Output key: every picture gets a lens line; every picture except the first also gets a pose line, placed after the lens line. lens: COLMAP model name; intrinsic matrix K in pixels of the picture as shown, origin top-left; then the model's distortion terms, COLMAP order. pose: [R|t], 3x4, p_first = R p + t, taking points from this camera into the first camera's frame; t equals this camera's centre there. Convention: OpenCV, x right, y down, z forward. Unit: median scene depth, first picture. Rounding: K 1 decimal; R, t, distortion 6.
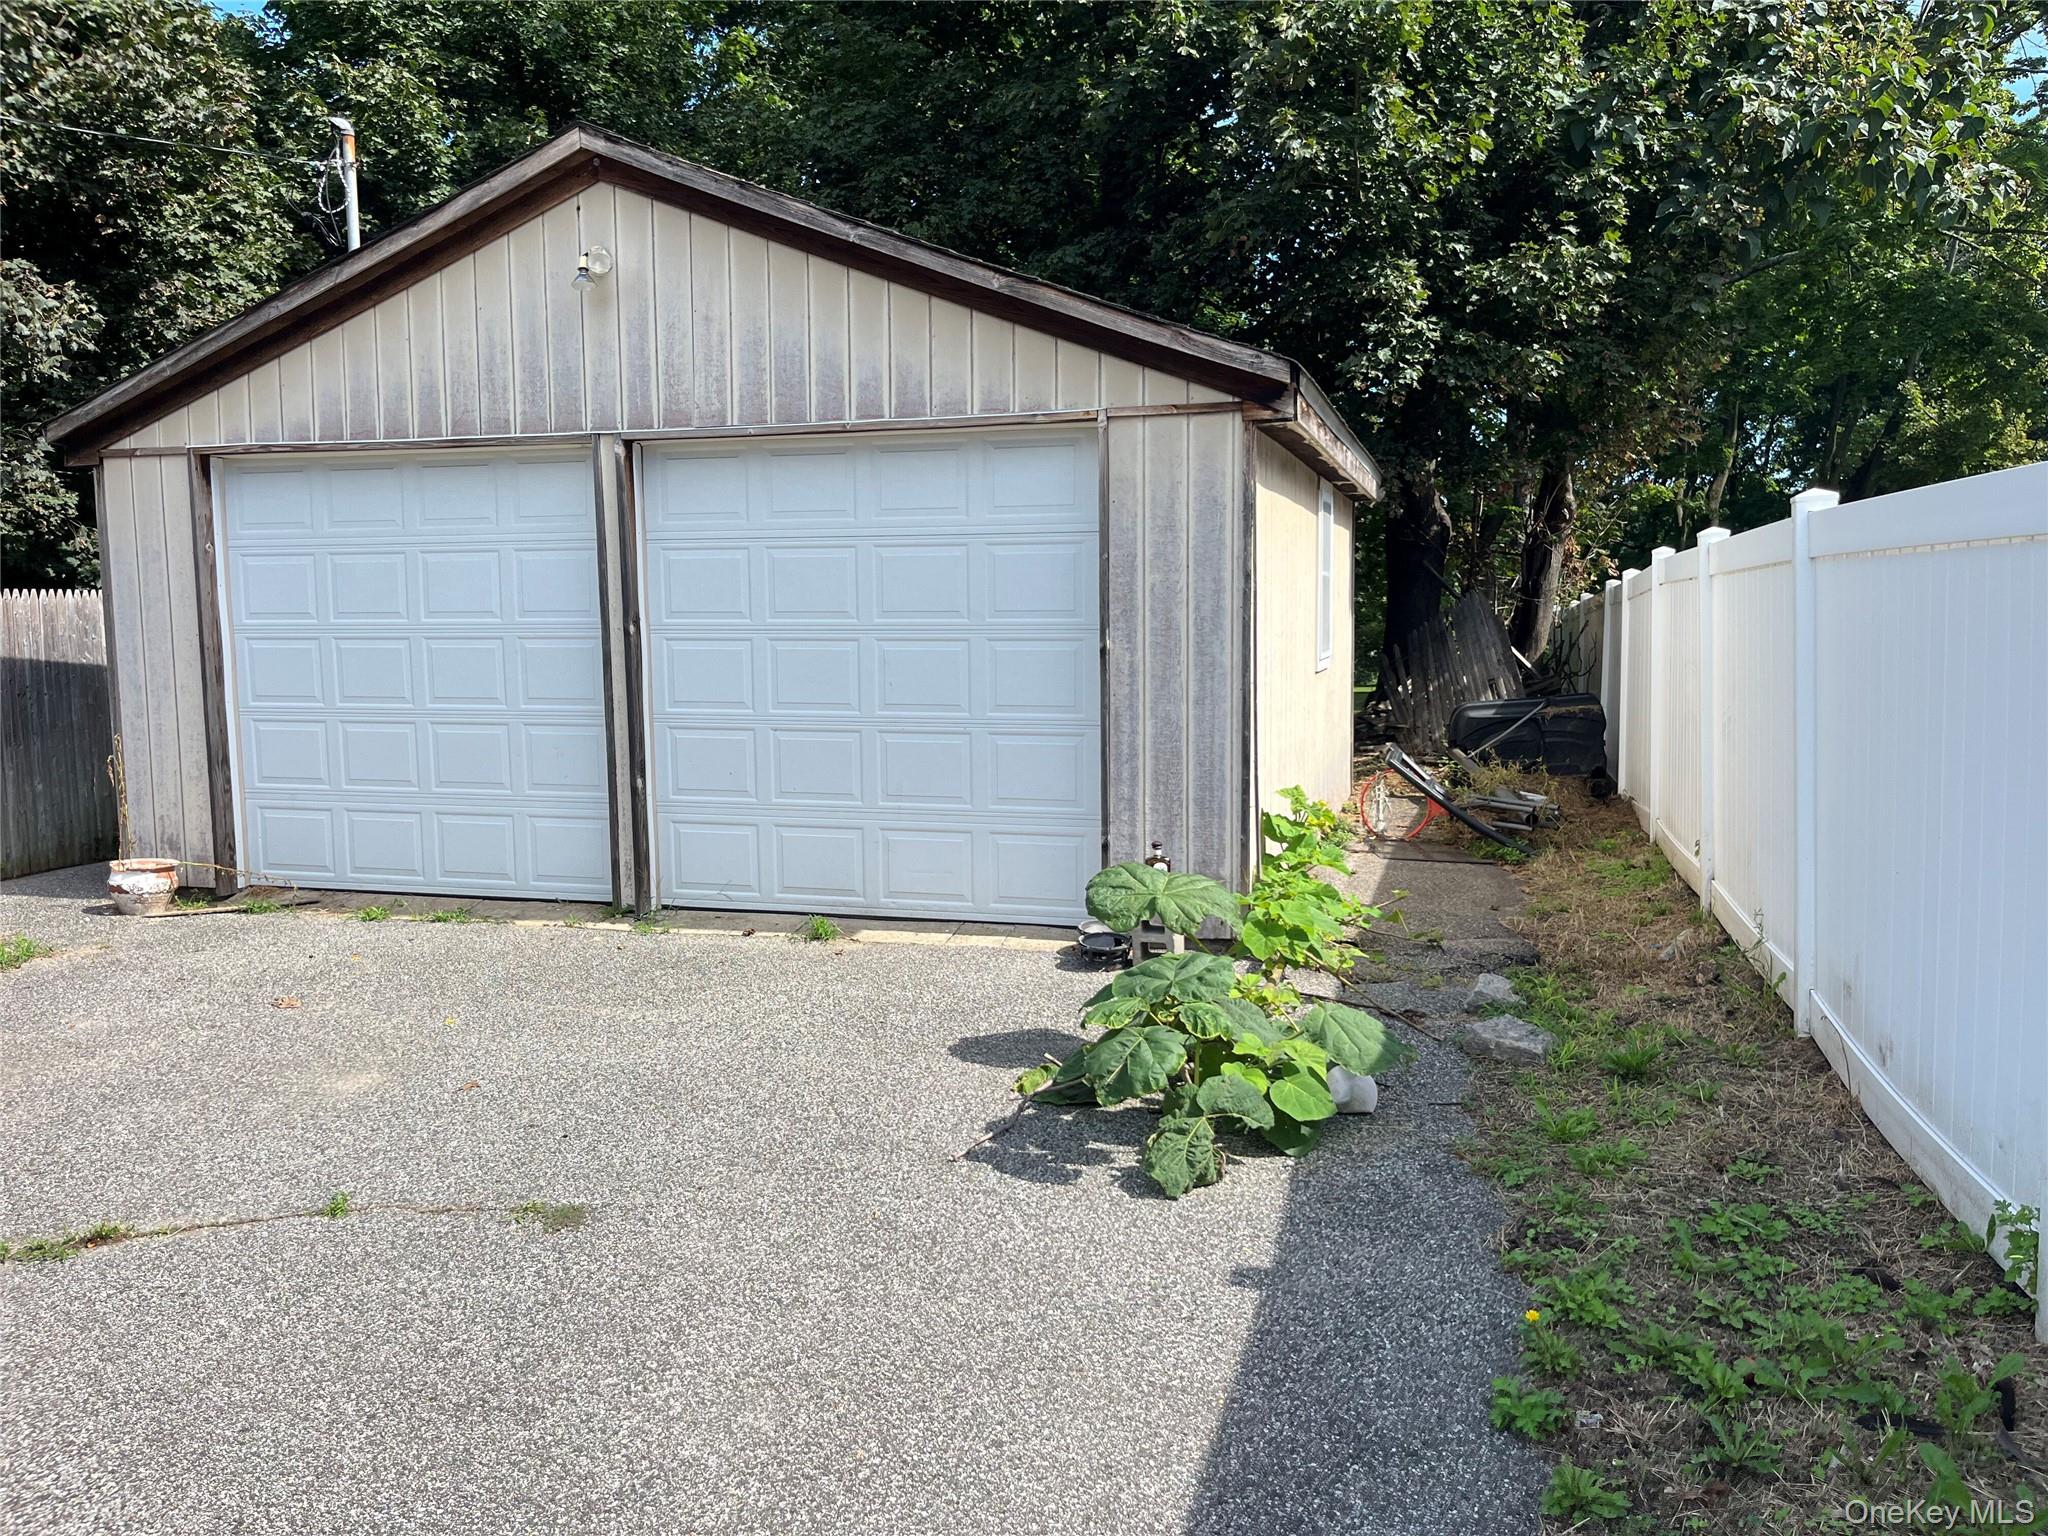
lens RADIAL K [[1551.9, 0, 1033.2], [0, 1551.9, 749.4], [0, 0, 1]] dist [0.059416, -0.089591]
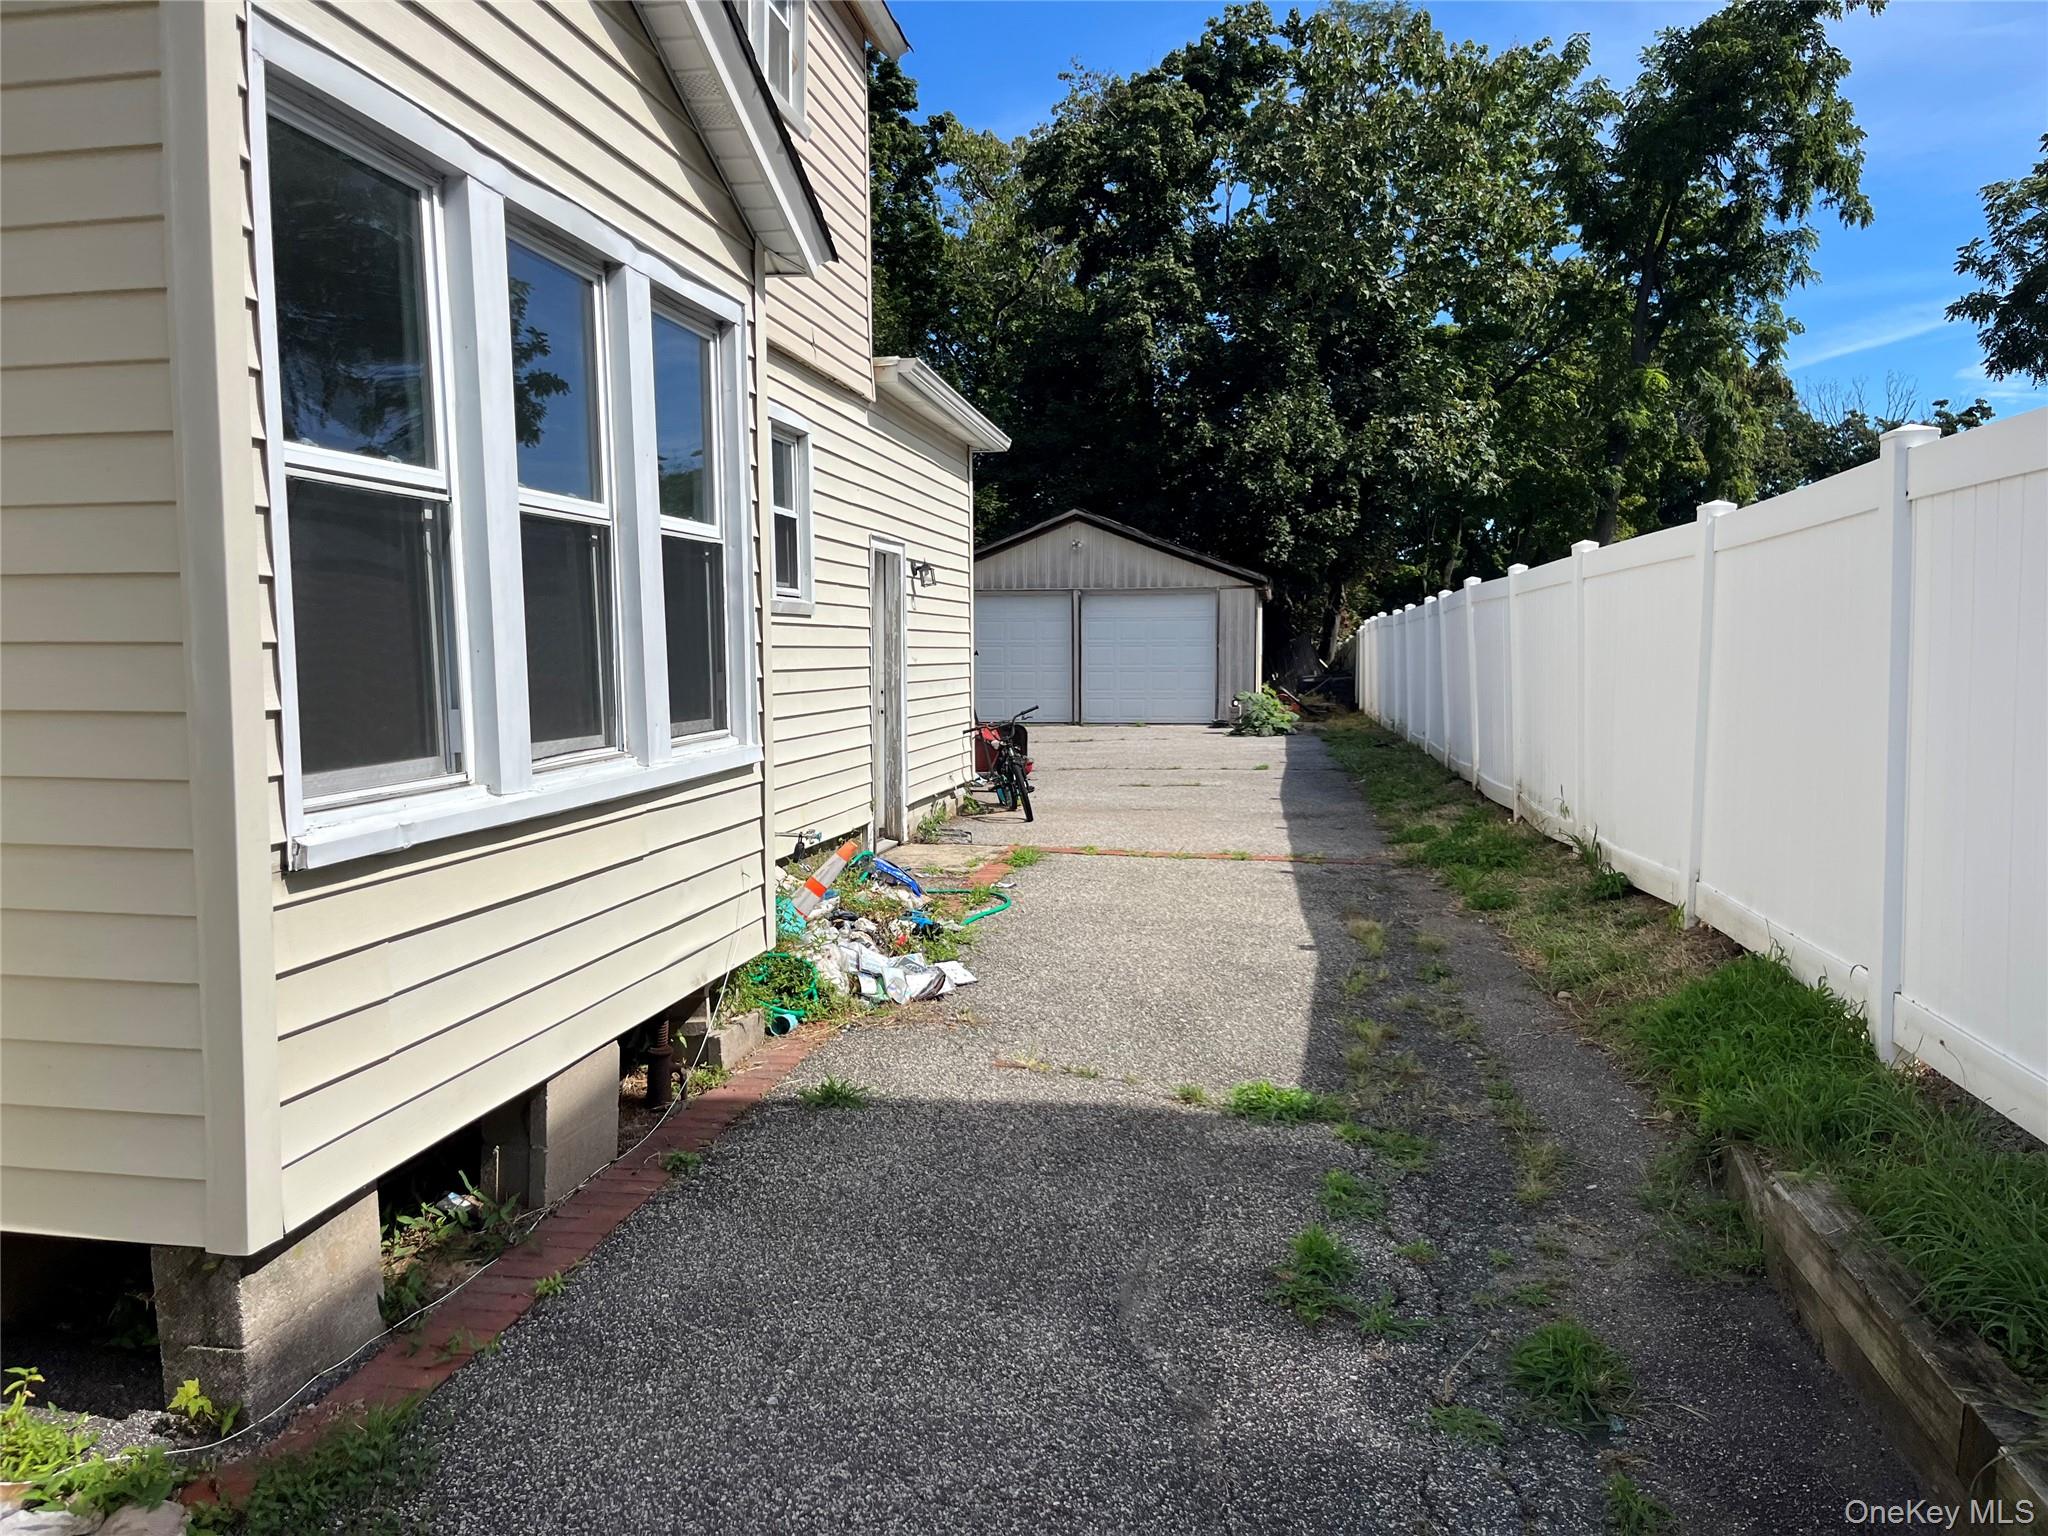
lens RADIAL K [[1551.9, 0, 1017.6], [0, 1551.9, 783.7], [0, 0, 1]] dist [0.059416, -0.089591]
pose [[0.994100, -0.005245, 0.108340, -0.547357], [0.005943, 0.999964, -0.006123, 0.184836], [-0.108304, 0.006731, 0.994095, -1.748756]]
